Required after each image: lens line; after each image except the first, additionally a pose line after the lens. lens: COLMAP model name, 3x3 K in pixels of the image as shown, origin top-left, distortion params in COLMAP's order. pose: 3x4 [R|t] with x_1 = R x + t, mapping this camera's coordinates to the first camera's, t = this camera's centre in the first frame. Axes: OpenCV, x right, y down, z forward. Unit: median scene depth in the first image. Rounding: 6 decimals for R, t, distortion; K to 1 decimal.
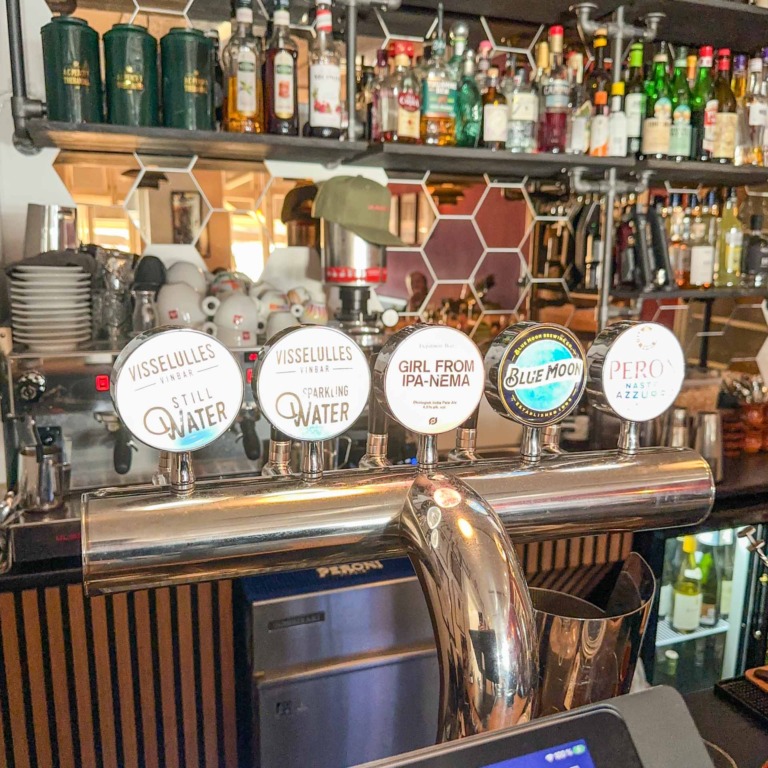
lens RADIAL K [[749.3, 0, 384.0], [0, 749.3, 384.0], [0, 0, 1]] dist [0.045507, -0.079387]
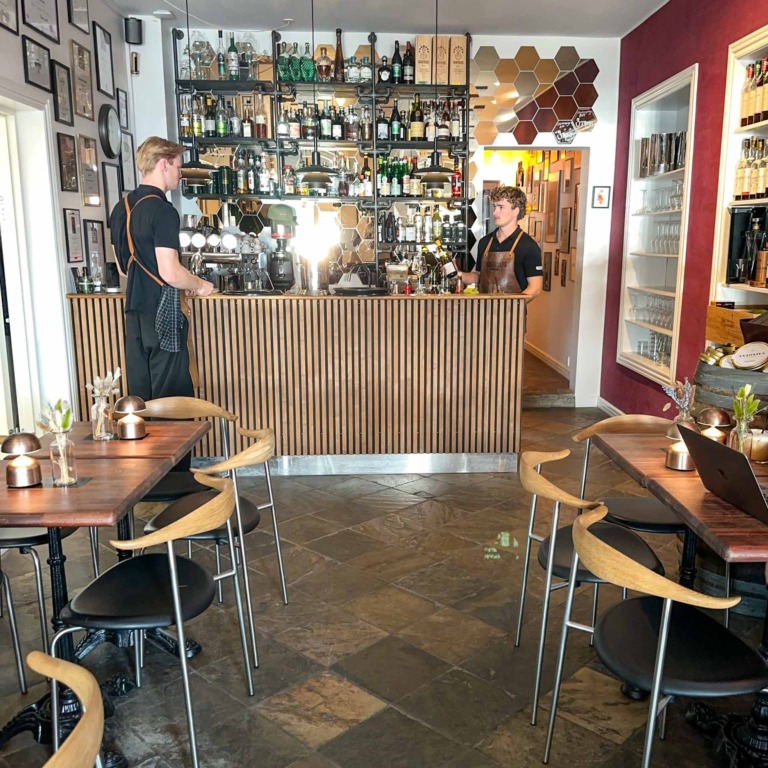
lens RADIAL K [[721.6, 0, 384.0], [0, 721.6, 384.0], [0, 0, 1]] dist [0.184145, -0.377473]
pose [[0.944754, 0.059059, -0.322415, 1.365387], [-0.057271, 0.998245, 0.015038, 0.396423], [0.322737, 0.004258, 0.946479, -1.726771]]
